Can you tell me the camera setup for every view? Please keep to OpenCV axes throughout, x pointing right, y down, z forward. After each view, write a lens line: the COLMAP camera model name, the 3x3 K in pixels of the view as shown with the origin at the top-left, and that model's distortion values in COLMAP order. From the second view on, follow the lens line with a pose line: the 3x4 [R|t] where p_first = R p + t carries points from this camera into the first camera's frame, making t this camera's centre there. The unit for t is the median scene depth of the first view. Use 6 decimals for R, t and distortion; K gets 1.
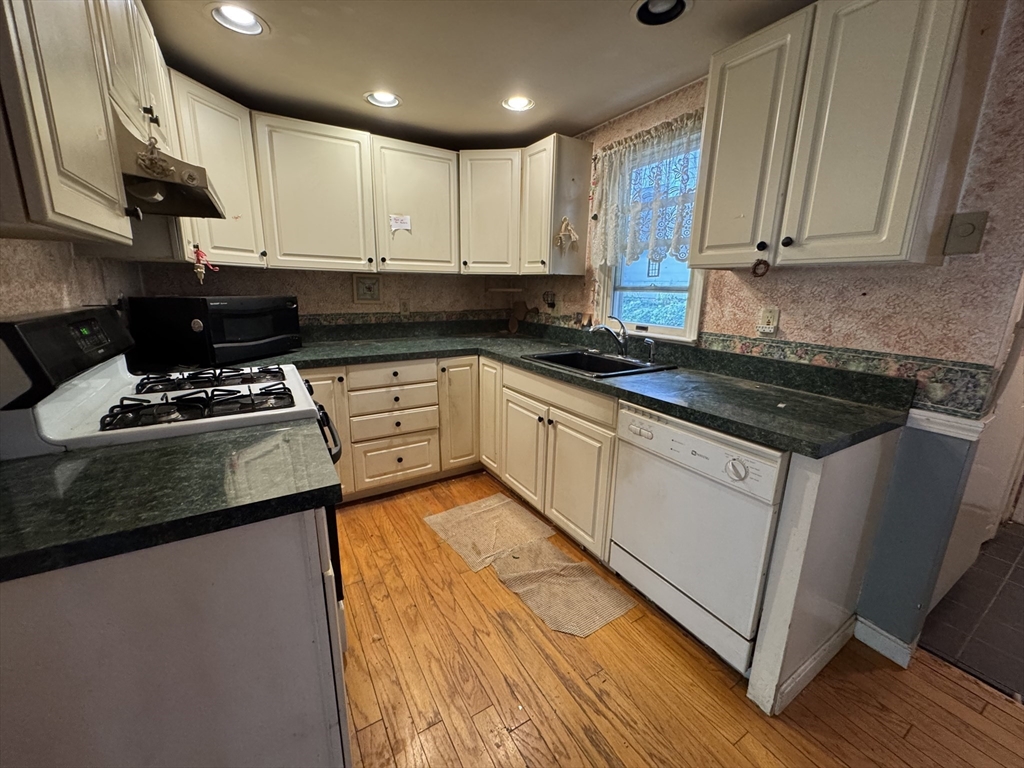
lens RADIAL K [[409.7, 0, 512.0], [0, 409.7, 384.0], [0, 0, 1]] dist [-0.005309, 0.000304]
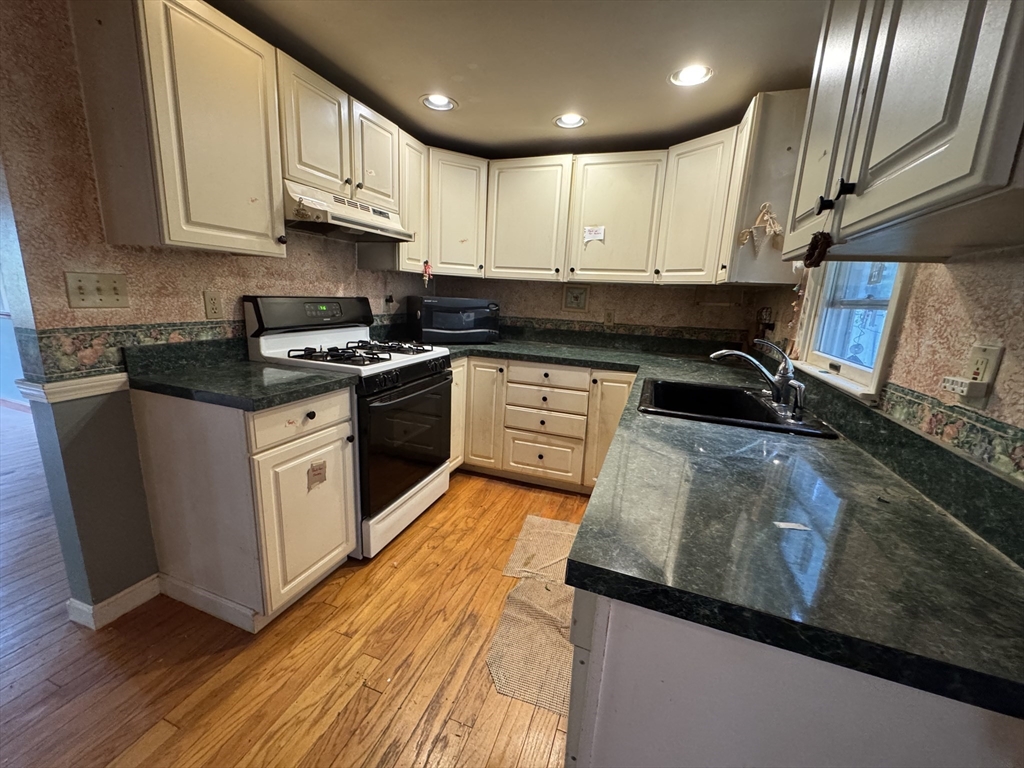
lens RADIAL K [[409.7, 0, 512.0], [0, 409.7, 384.0], [0, 0, 1]] dist [-0.005309, 0.000304]
pose [[0.624257, 0.180609, -0.760055, 0.504022], [-0.218049, 0.974526, 0.052483, -0.041411], [0.750172, 0.132966, 0.647736, 0.262919]]
